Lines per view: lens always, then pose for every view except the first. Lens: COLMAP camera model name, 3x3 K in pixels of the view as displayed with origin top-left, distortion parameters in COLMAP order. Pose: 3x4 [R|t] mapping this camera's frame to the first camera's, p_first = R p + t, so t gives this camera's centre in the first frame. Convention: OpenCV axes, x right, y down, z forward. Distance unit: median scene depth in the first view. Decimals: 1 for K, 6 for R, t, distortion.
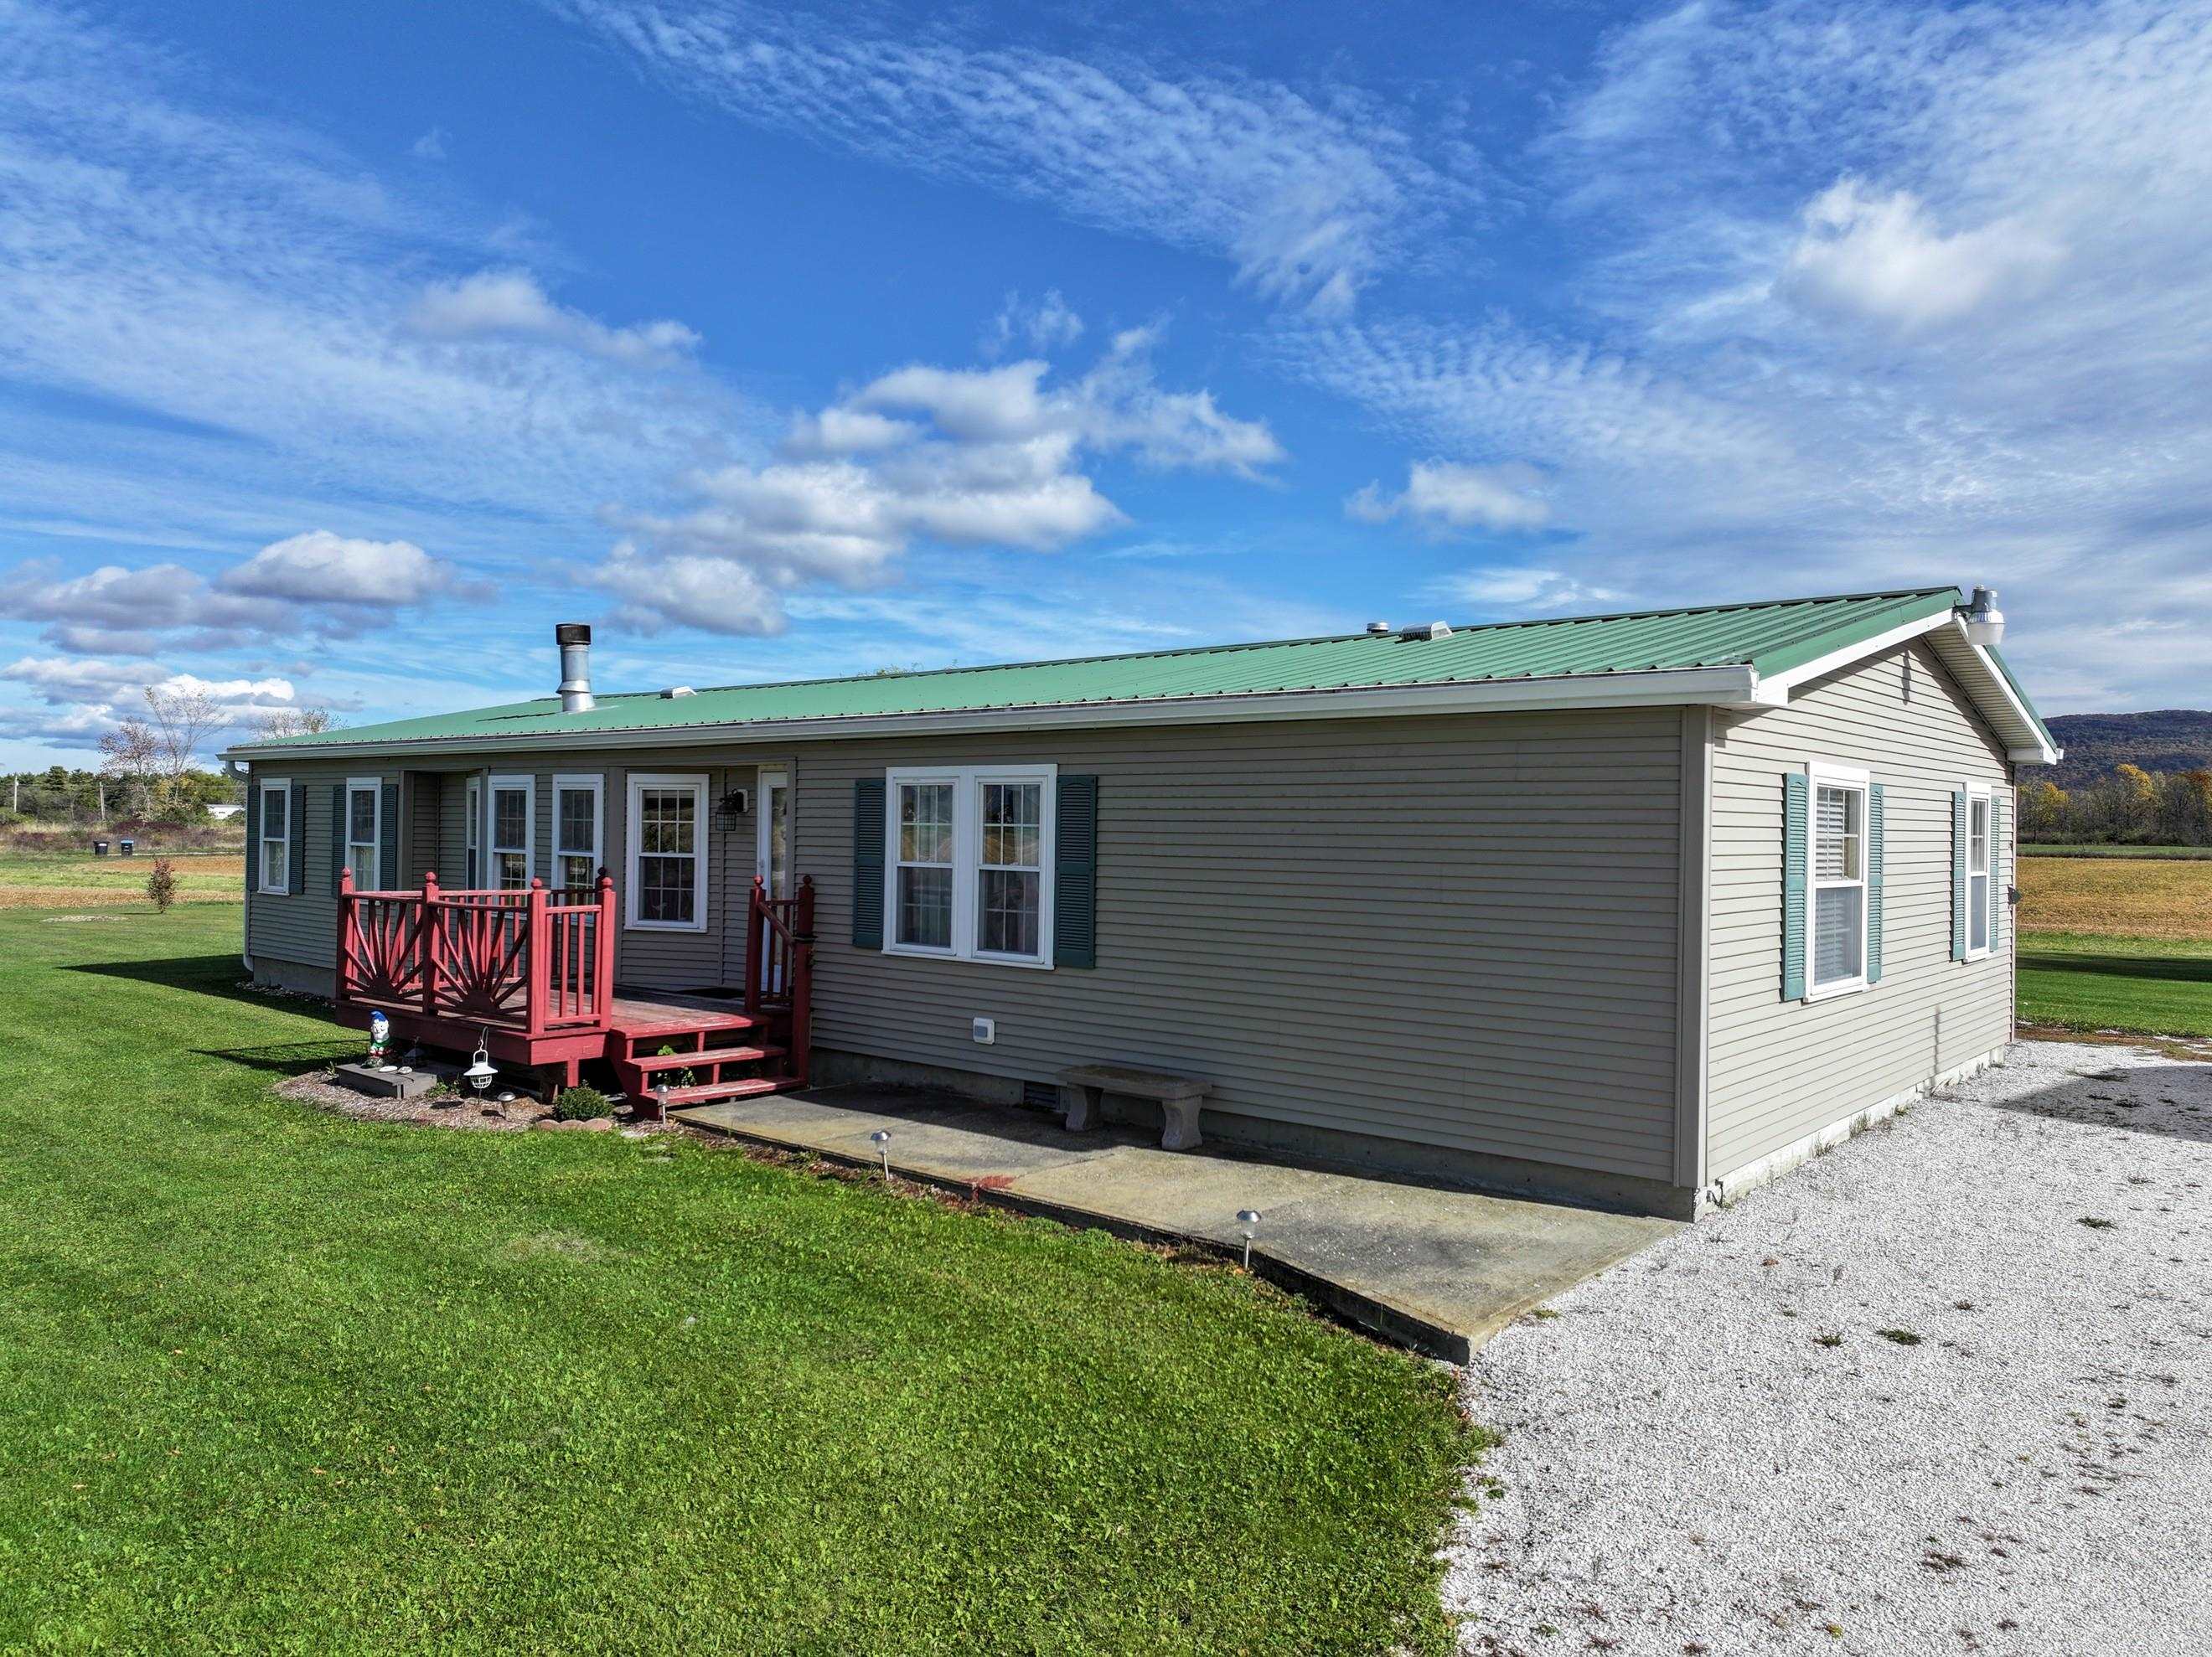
lens RADIAL K [[1477.7, 0, 1106.0], [0, 1477.7, 828.5], [0, 0, 1]] dist [0.165162, -0.273312]
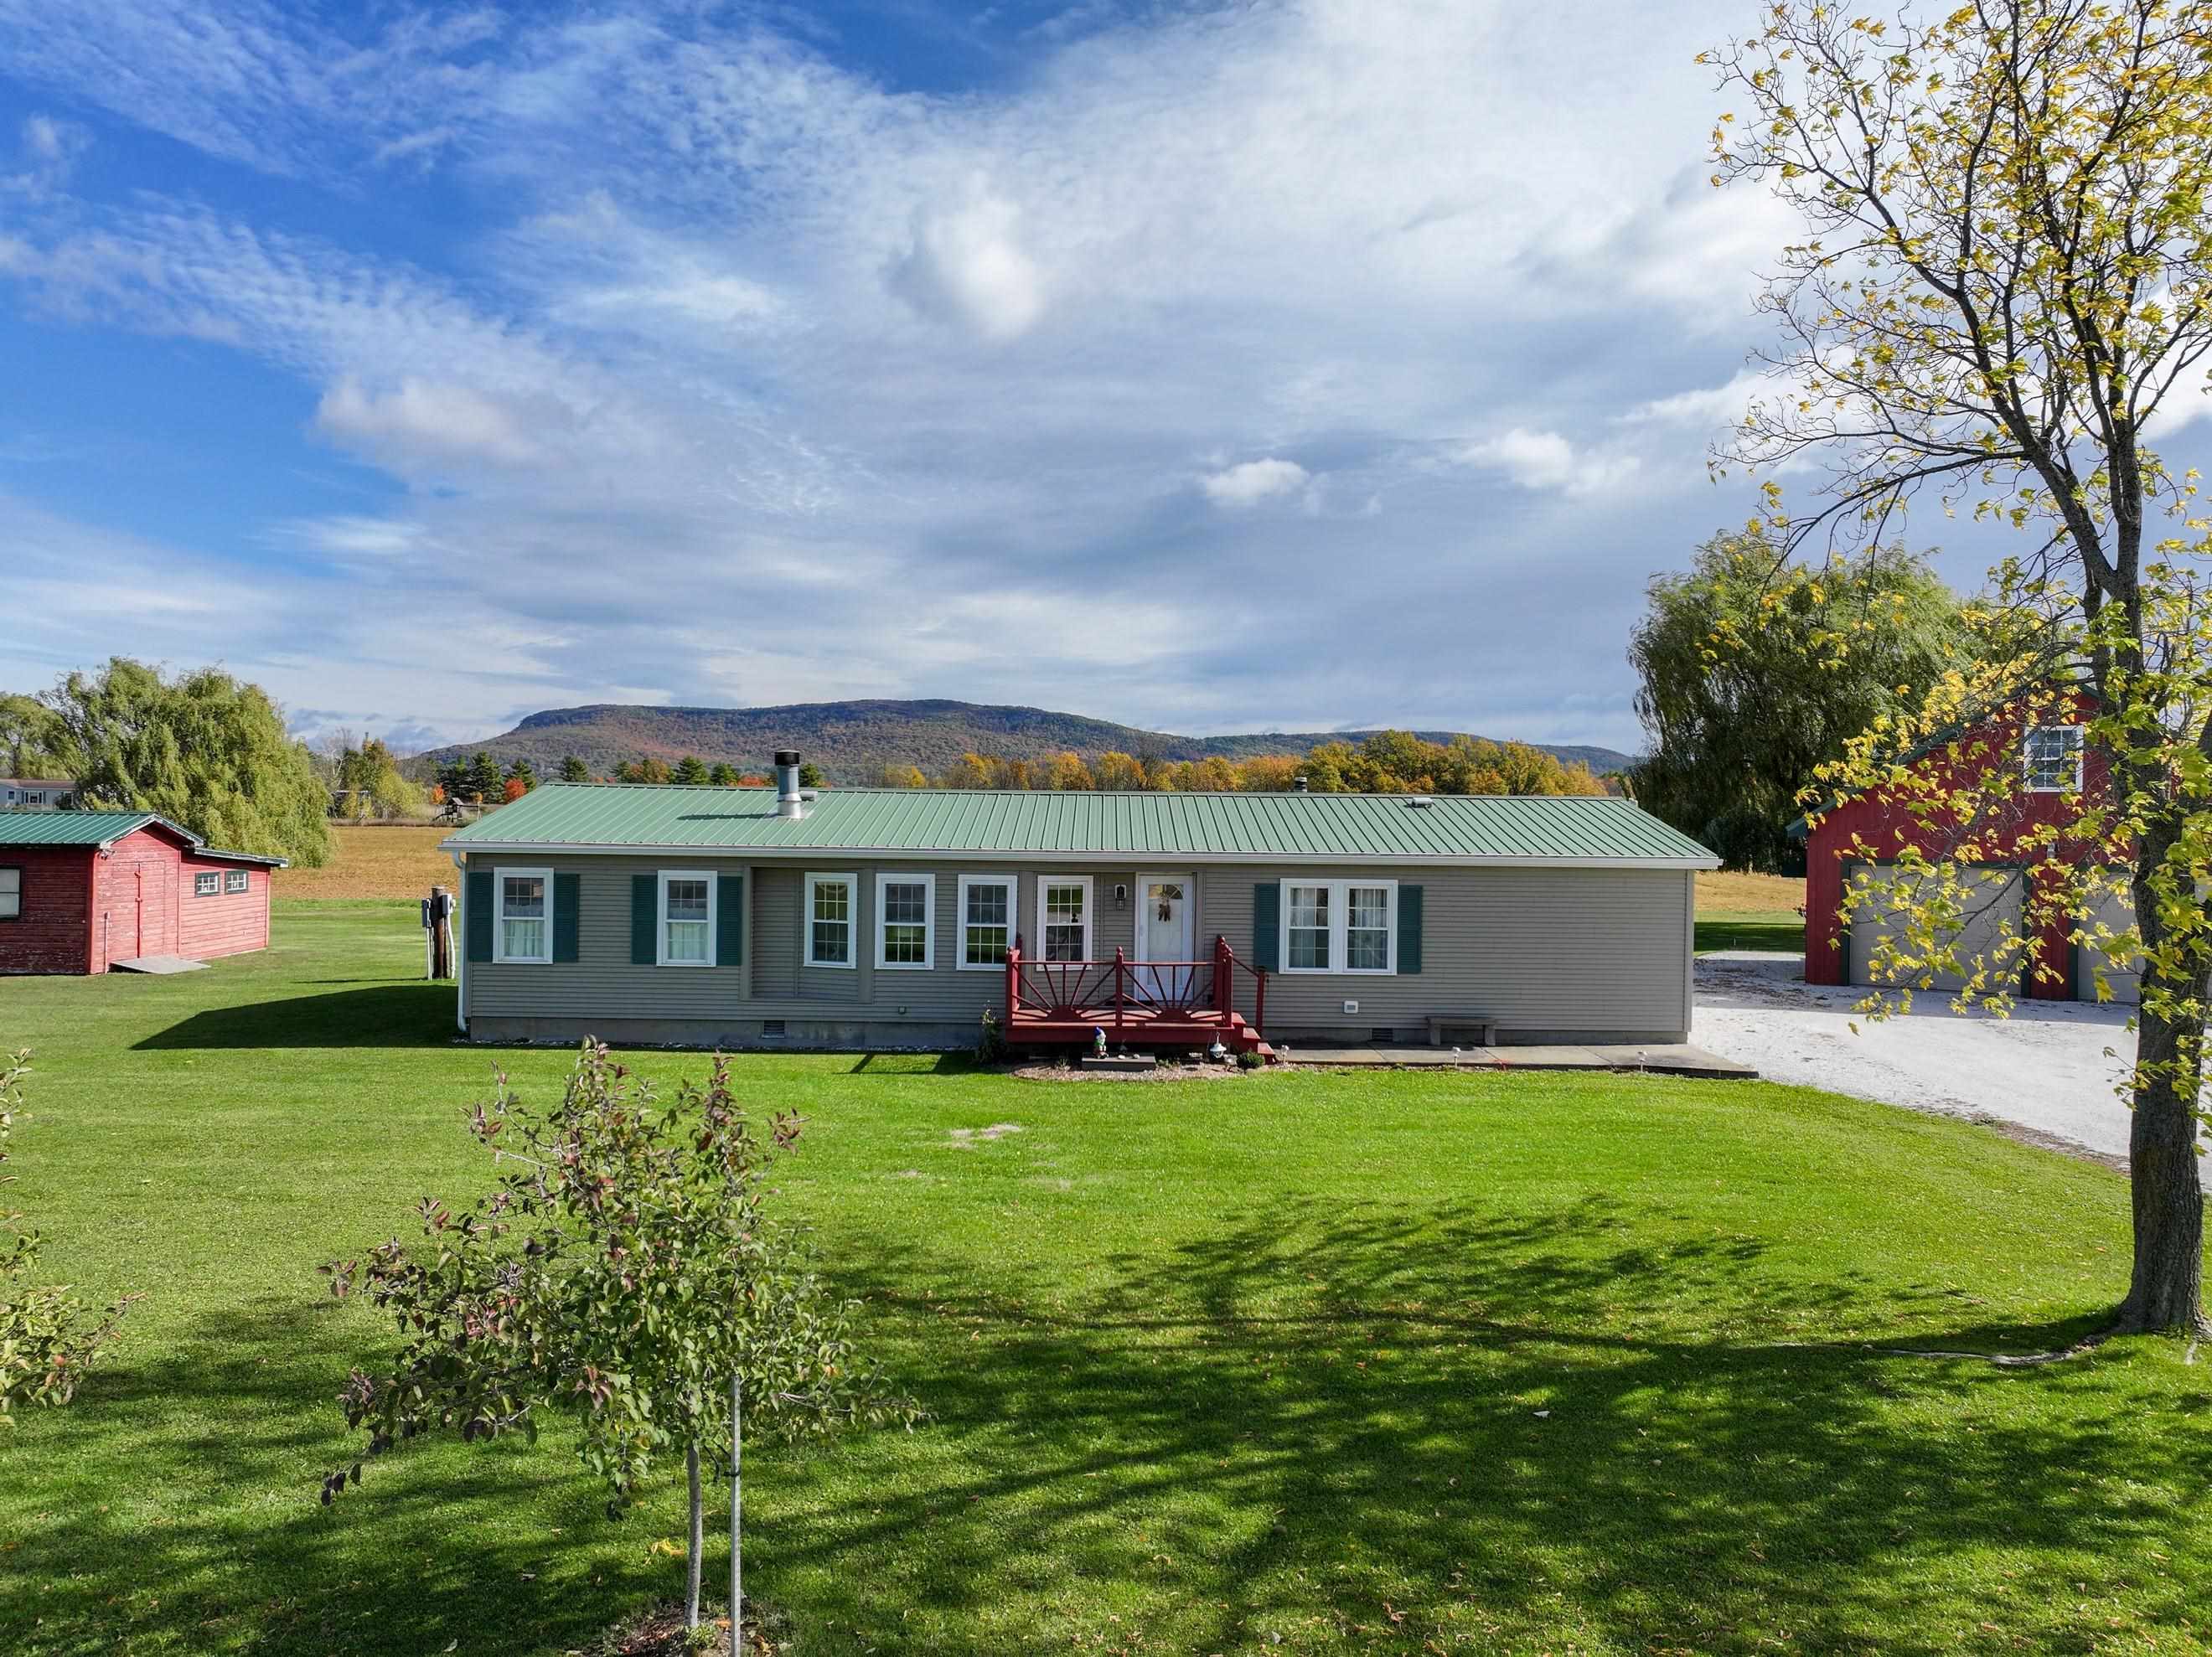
lens RADIAL K [[1538.4, 0, 1106.0], [0, 1538.4, 828.5], [0, 0, 1]] dist [0.007768, 0.003044]
pose [[0.742184, -0.015651, 0.670013, -1.083876], [-0.002440, 0.999658, 0.026055, -0.103200], [-0.670192, -0.020972, 0.741892, -0.221225]]
